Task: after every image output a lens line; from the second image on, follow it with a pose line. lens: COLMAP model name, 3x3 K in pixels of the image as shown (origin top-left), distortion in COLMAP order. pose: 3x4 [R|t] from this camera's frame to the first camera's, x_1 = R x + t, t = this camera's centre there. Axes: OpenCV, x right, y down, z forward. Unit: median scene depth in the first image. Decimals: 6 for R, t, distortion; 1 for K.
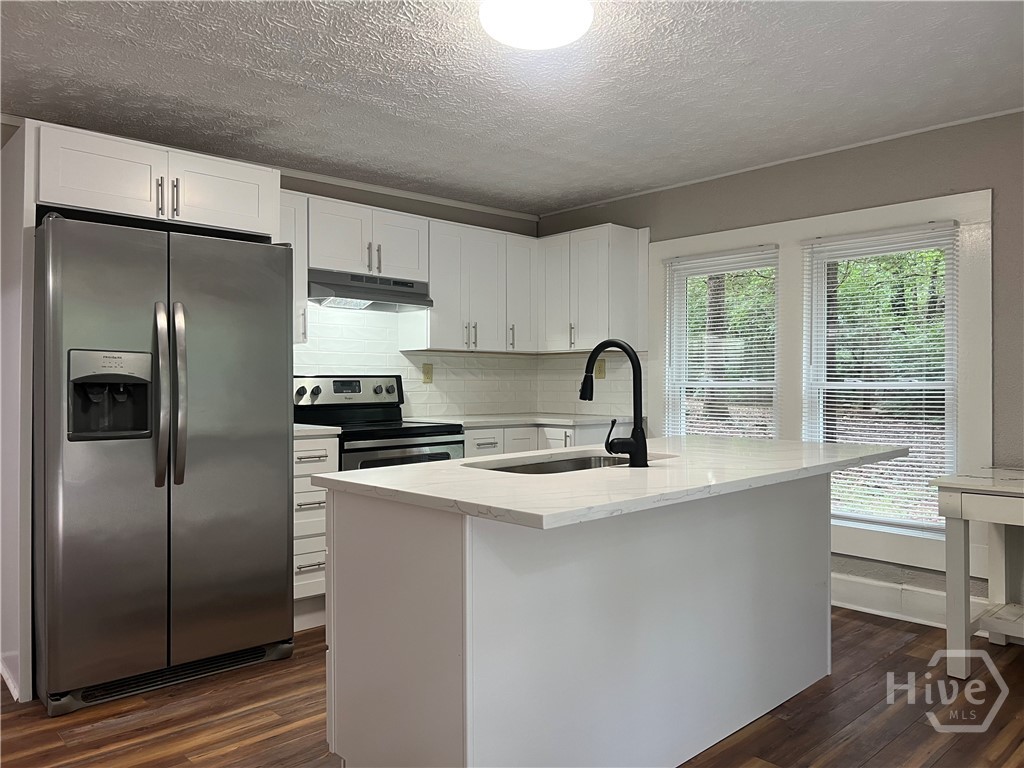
lens RADIAL K [[766.1, 0, 521.5], [0, 766.1, 380.2], [0, 0, 1]] dist [0.053070, -0.052184]
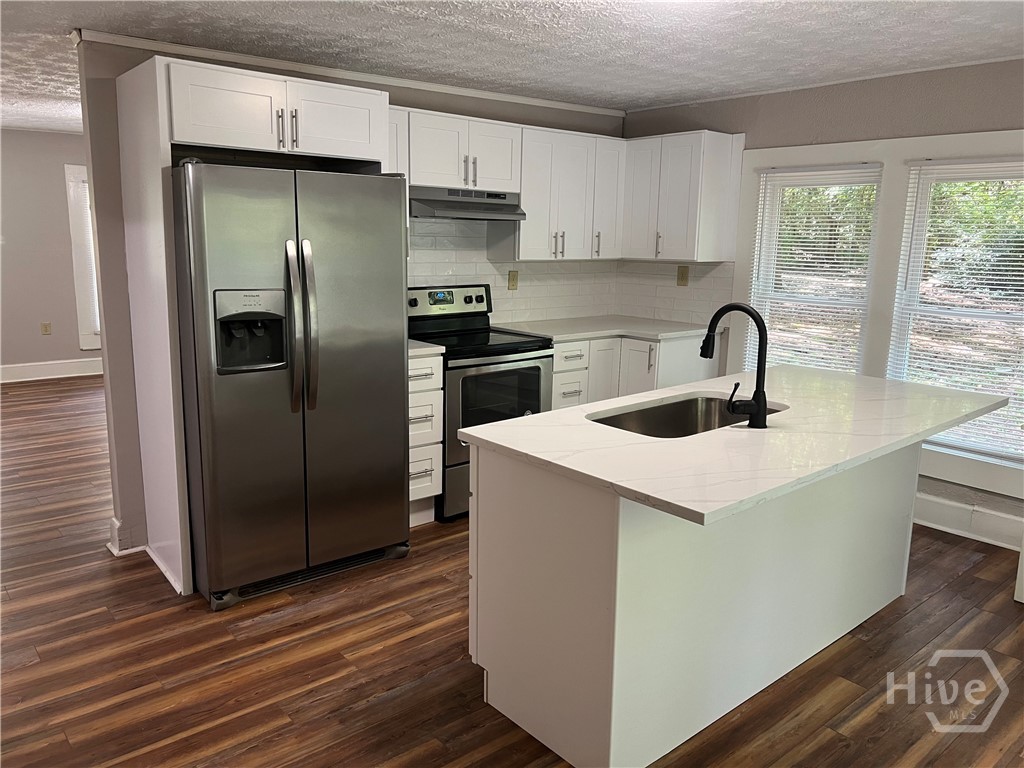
lens RADIAL K [[766.1, 0, 533.3], [0, 766.1, 381.2], [0, 0, 1]] dist [0.053070, -0.052184]
pose [[0.998781, 0.028687, -0.040181, -0.086095], [-0.021076, 0.983724, 0.178448, -0.098925], [0.044646, -0.177383, 0.983129, -0.037929]]
